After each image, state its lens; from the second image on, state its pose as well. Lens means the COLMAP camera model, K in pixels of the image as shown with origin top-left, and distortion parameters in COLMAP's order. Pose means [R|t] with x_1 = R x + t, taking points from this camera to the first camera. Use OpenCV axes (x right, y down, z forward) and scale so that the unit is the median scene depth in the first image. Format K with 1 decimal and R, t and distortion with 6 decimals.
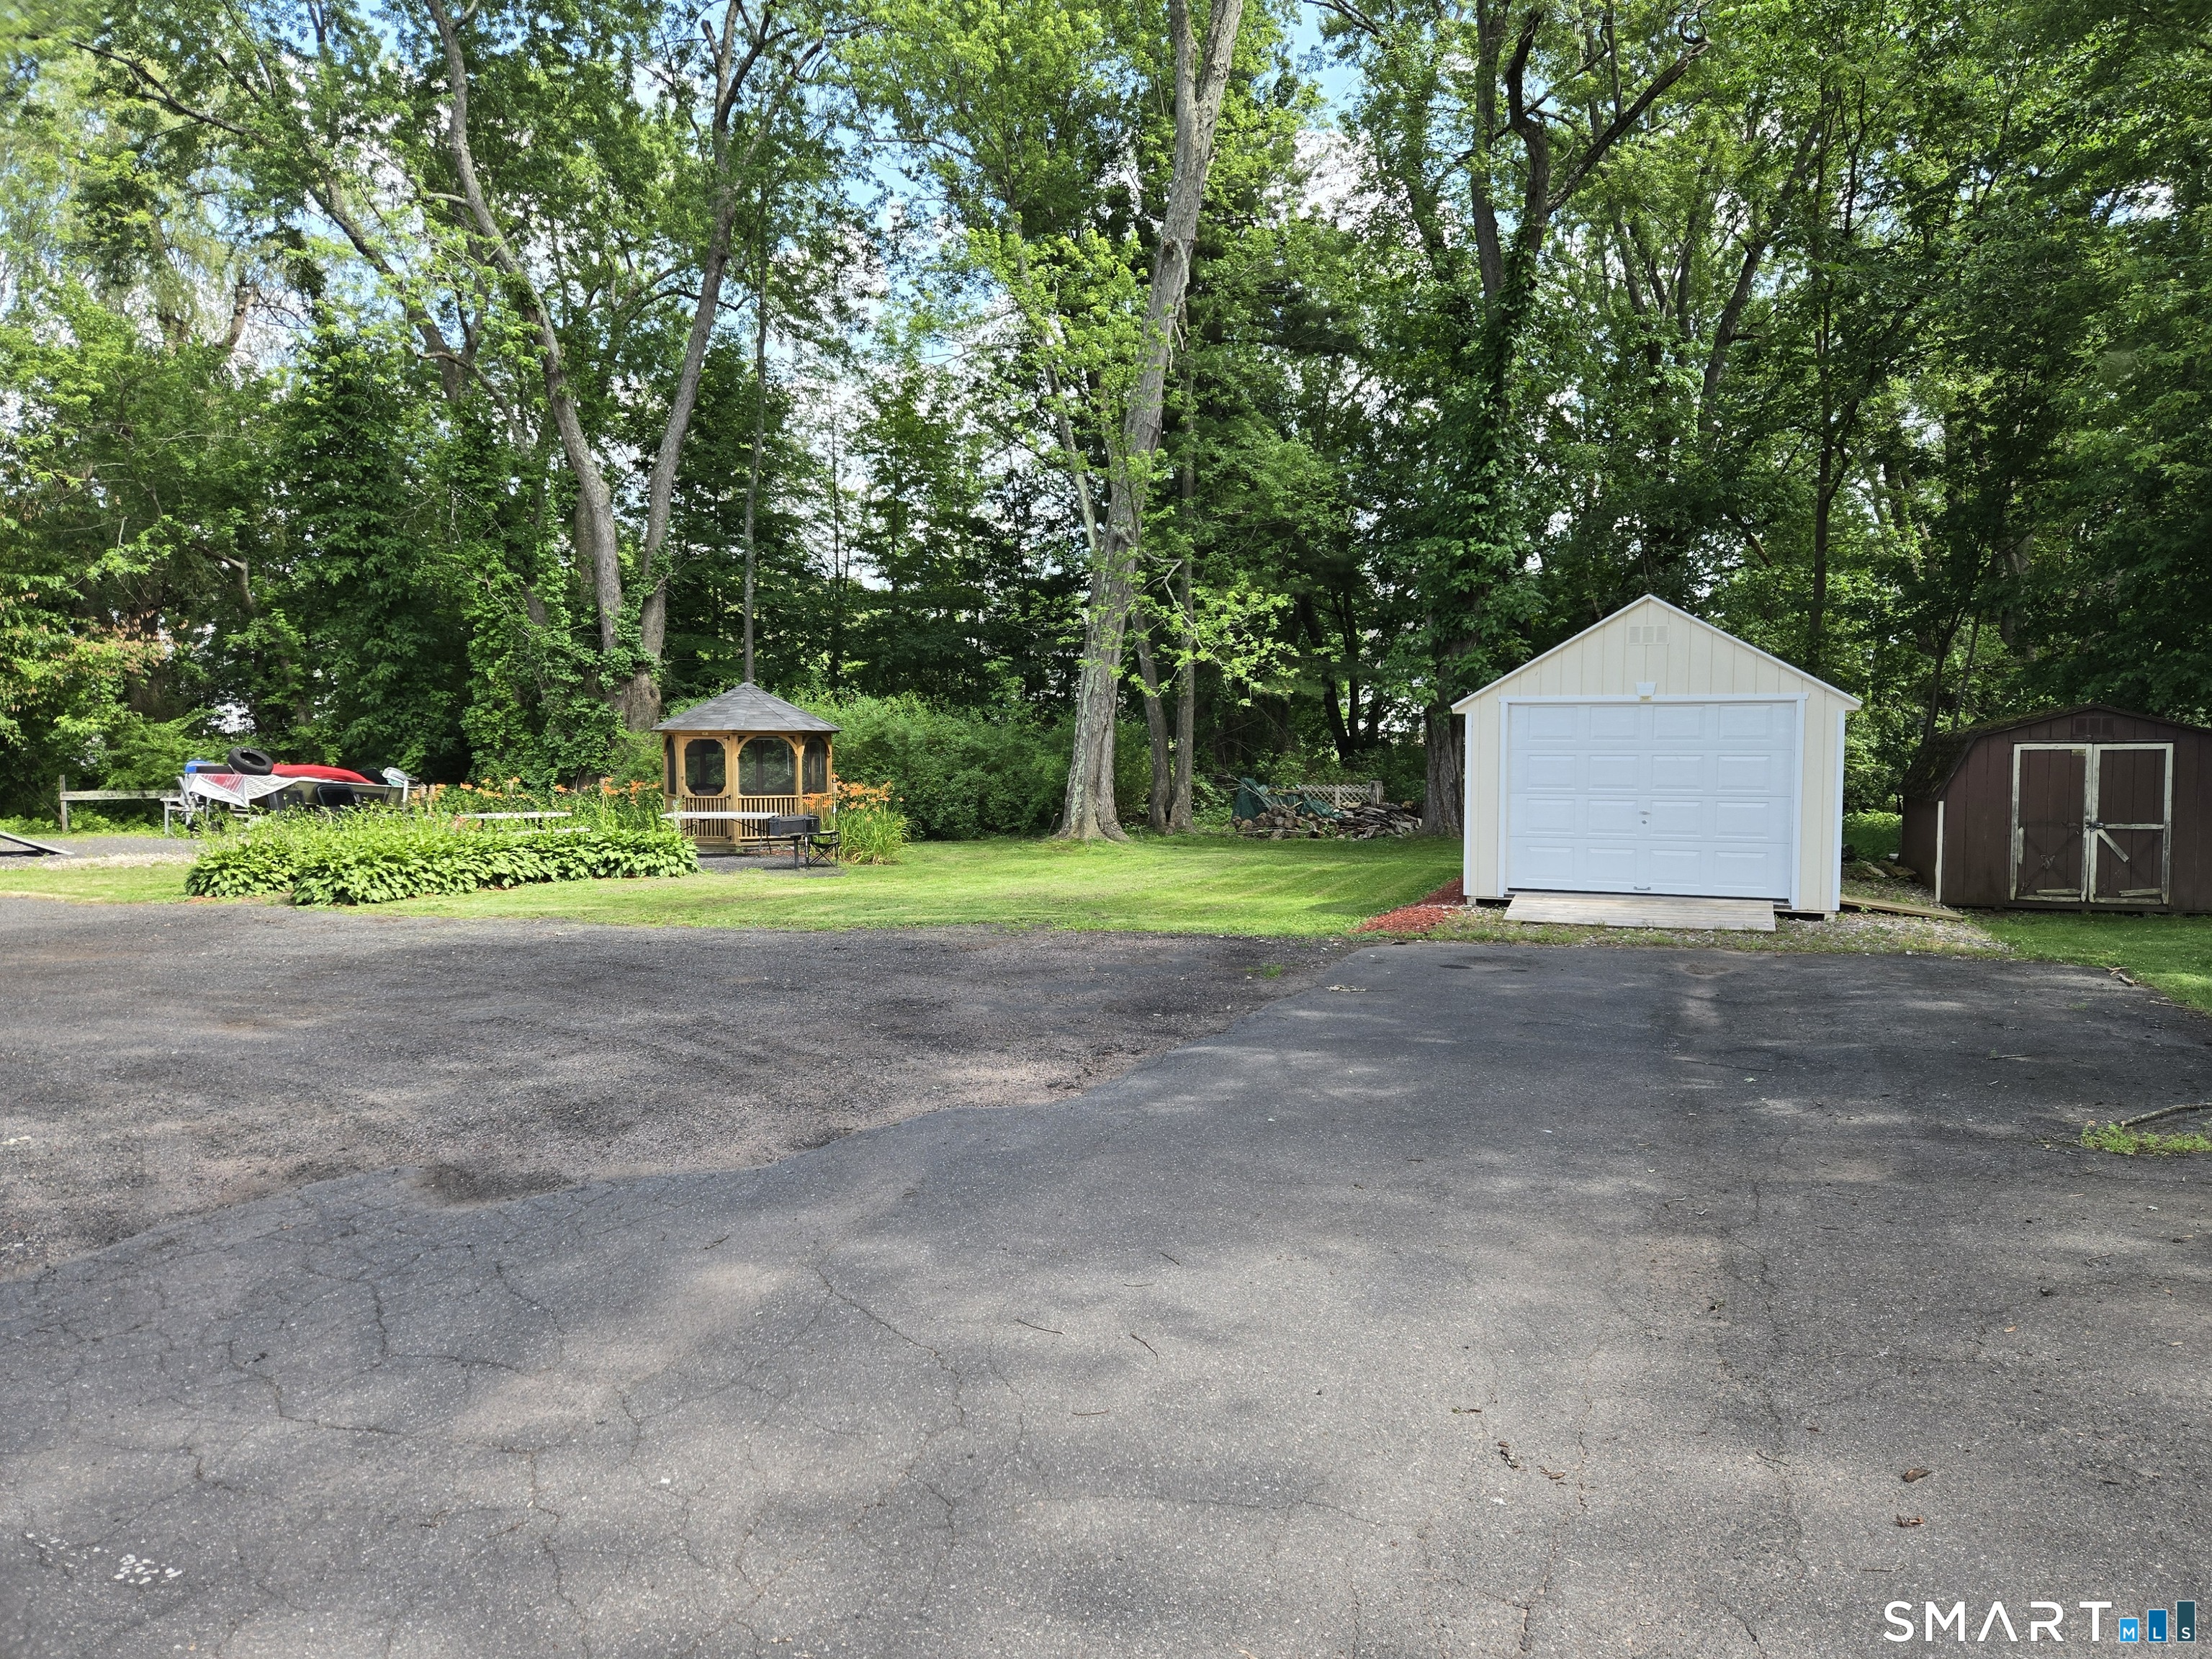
lens RADIAL K [[1486.1, 0, 1106.0], [0, 1486.1, 829.5], [0, 0, 1]] dist [0.093331, -0.081965]
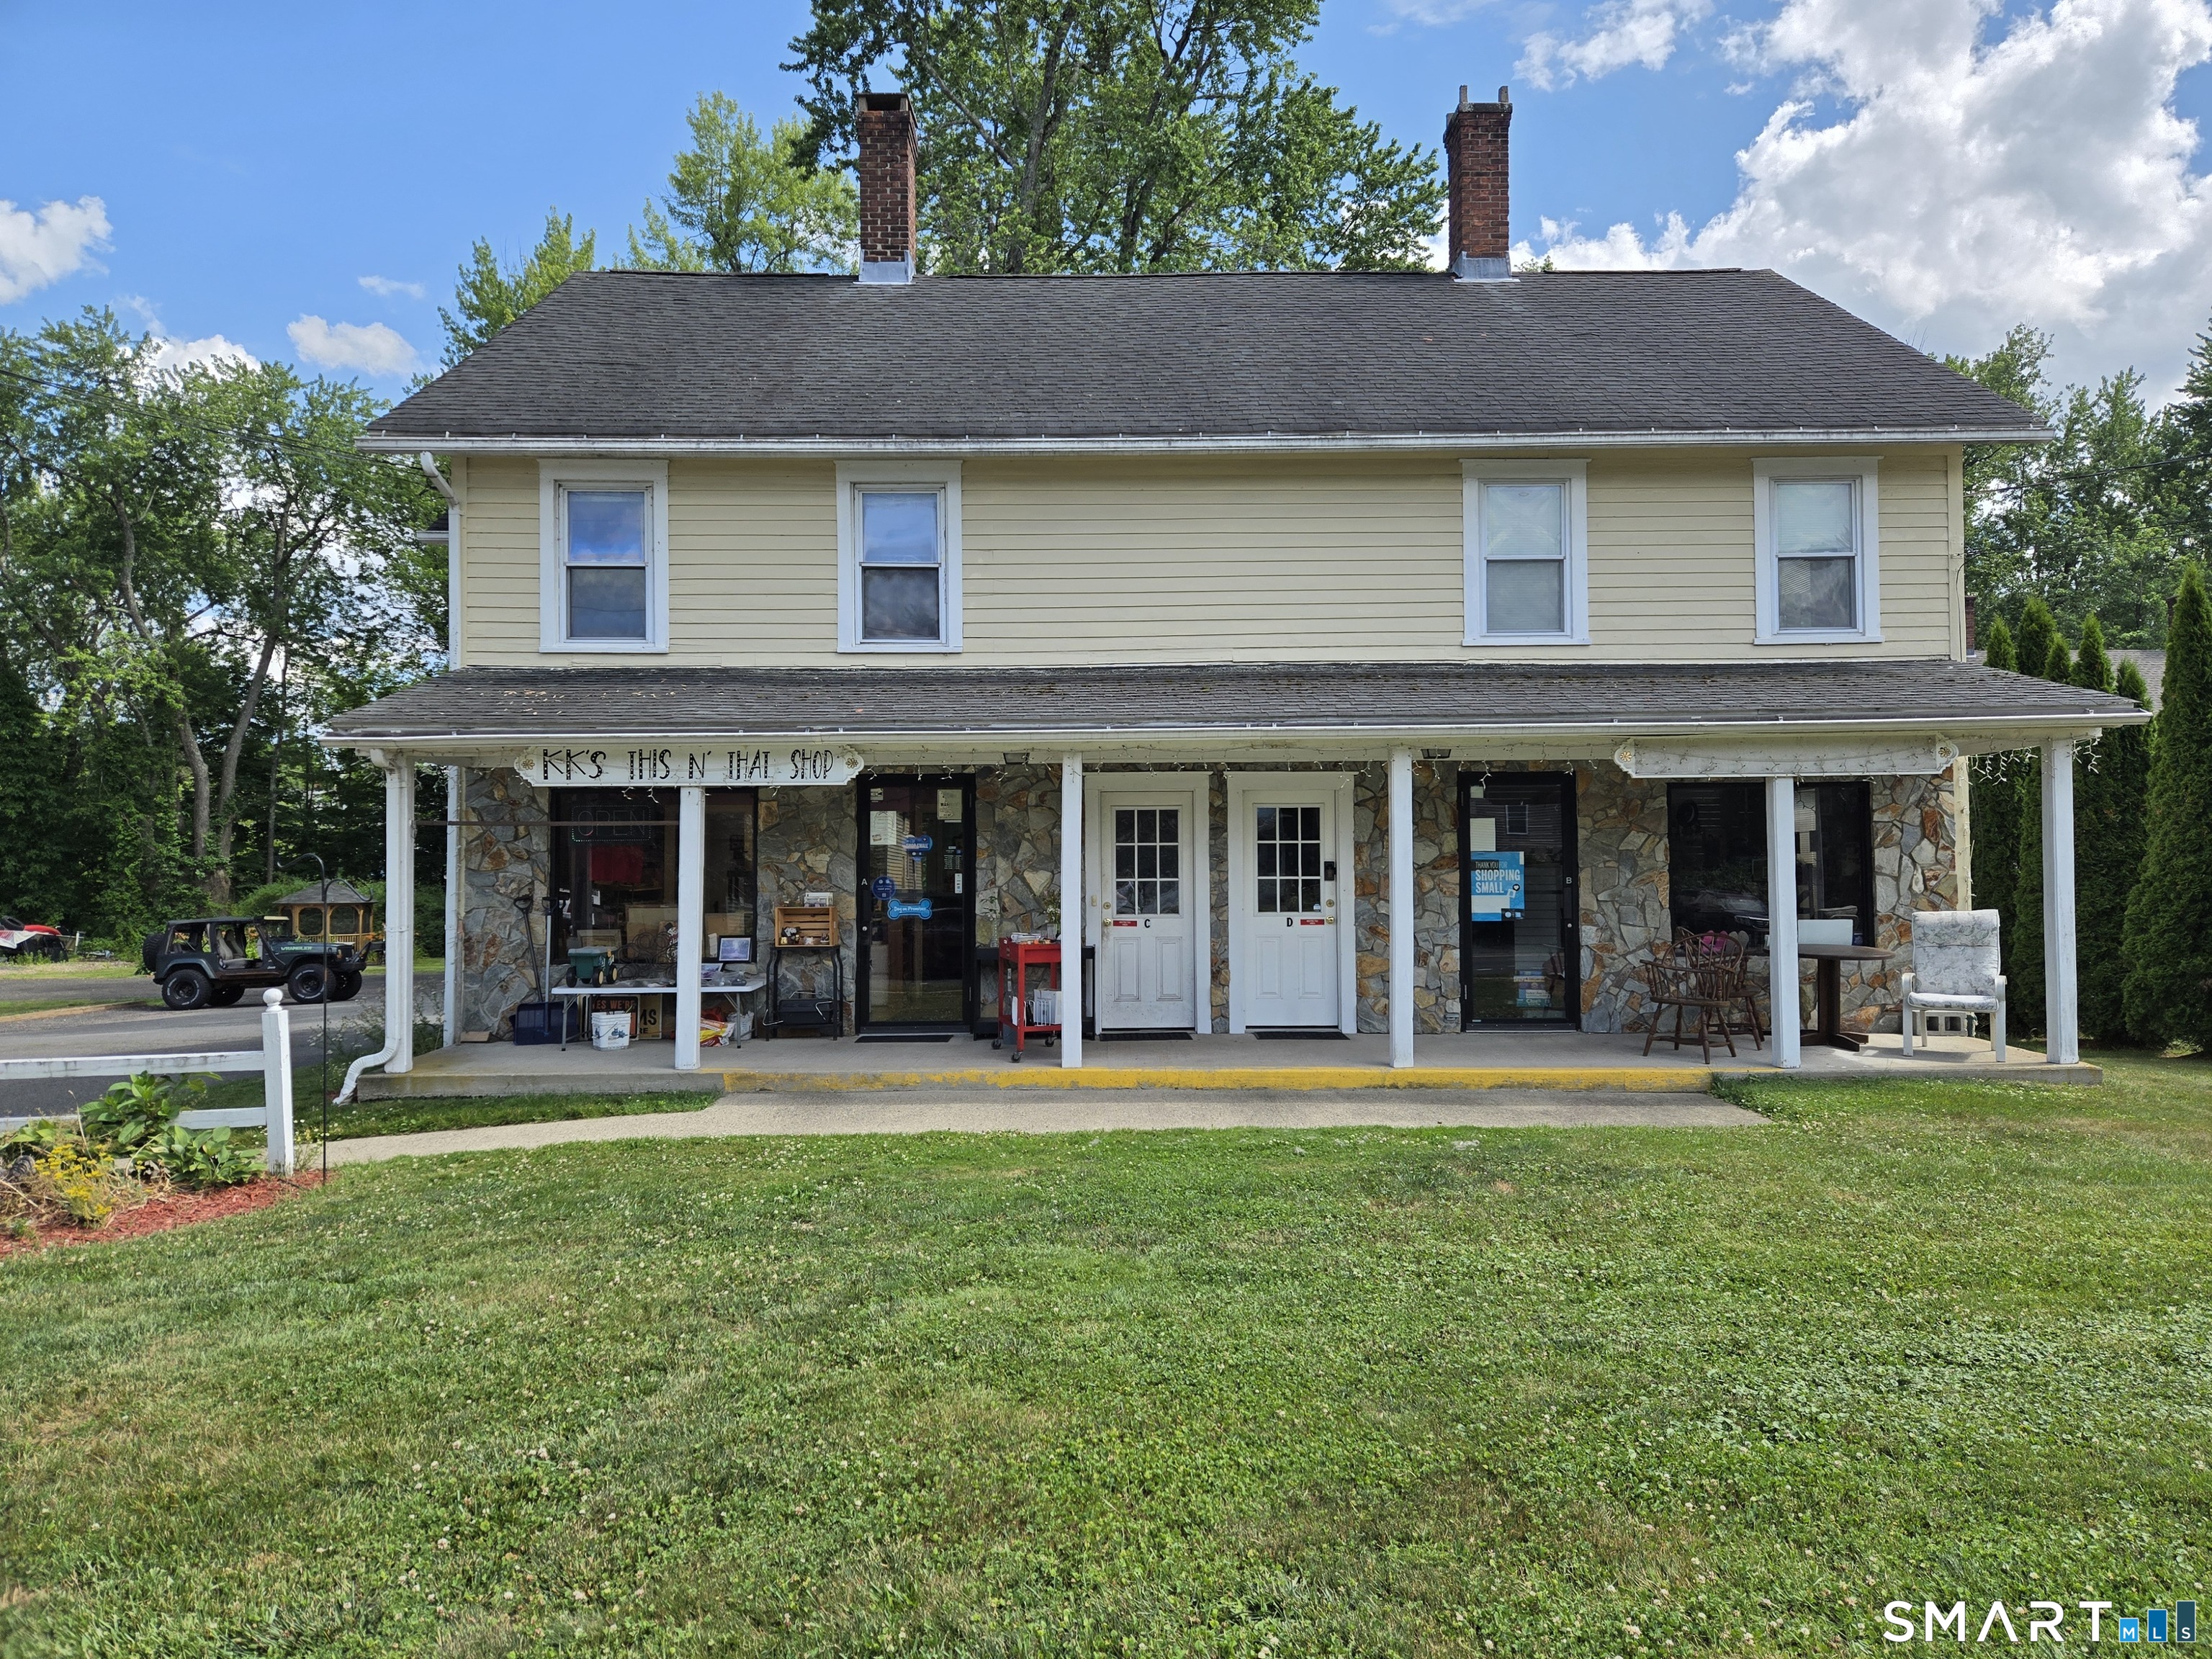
lens RADIAL K [[1486.1, 0, 1106.0], [0, 1486.1, 829.5], [0, 0, 1]] dist [0.093331, -0.081965]
pose [[0.915981, 0.008902, 0.401122, -0.078343], [0.031962, 0.994958, -0.095067, 0.051754], [-0.399946, 0.099900, 0.911078, -1.055410]]
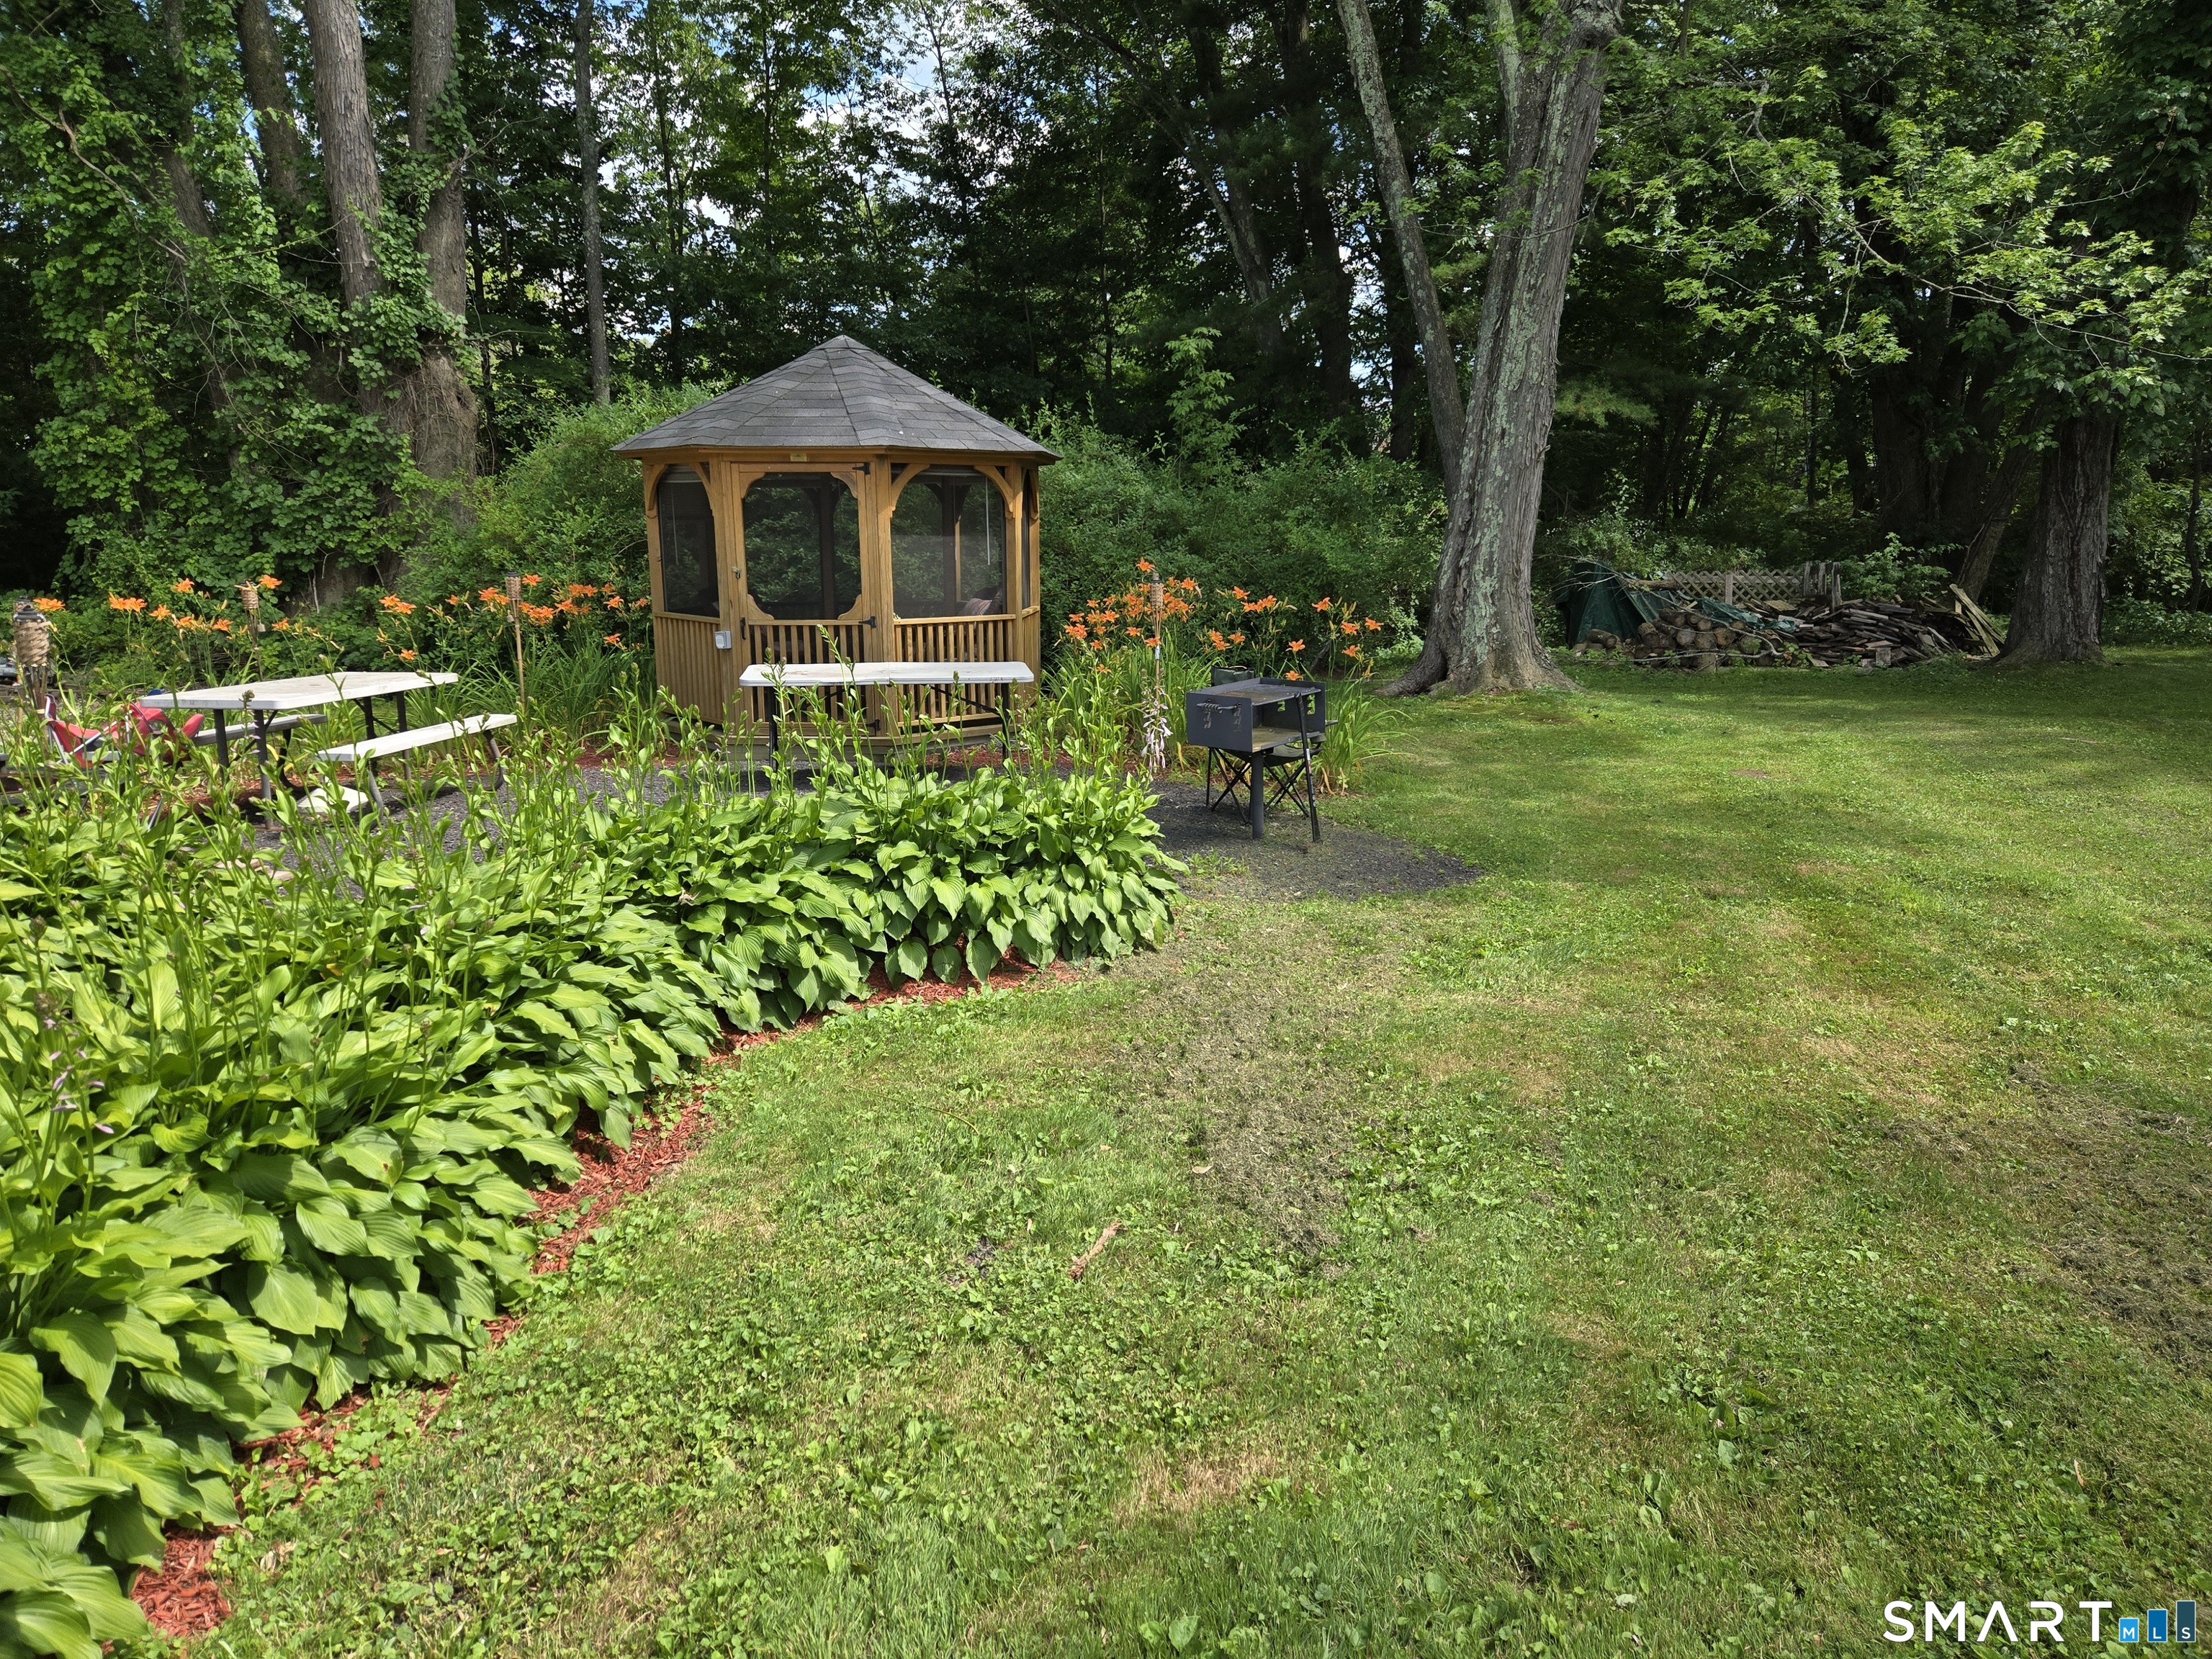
lens RADIAL K [[1486.1, 0, 1106.0], [0, 1486.1, 829.5], [0, 0, 1]] dist [0.093331, -0.081965]
pose [[0.974037, -0.049766, 0.220852, -0.220517], [0.018460, 0.989750, 0.141611, -0.017422], [-0.225636, -0.133857, 0.964972, 0.466809]]
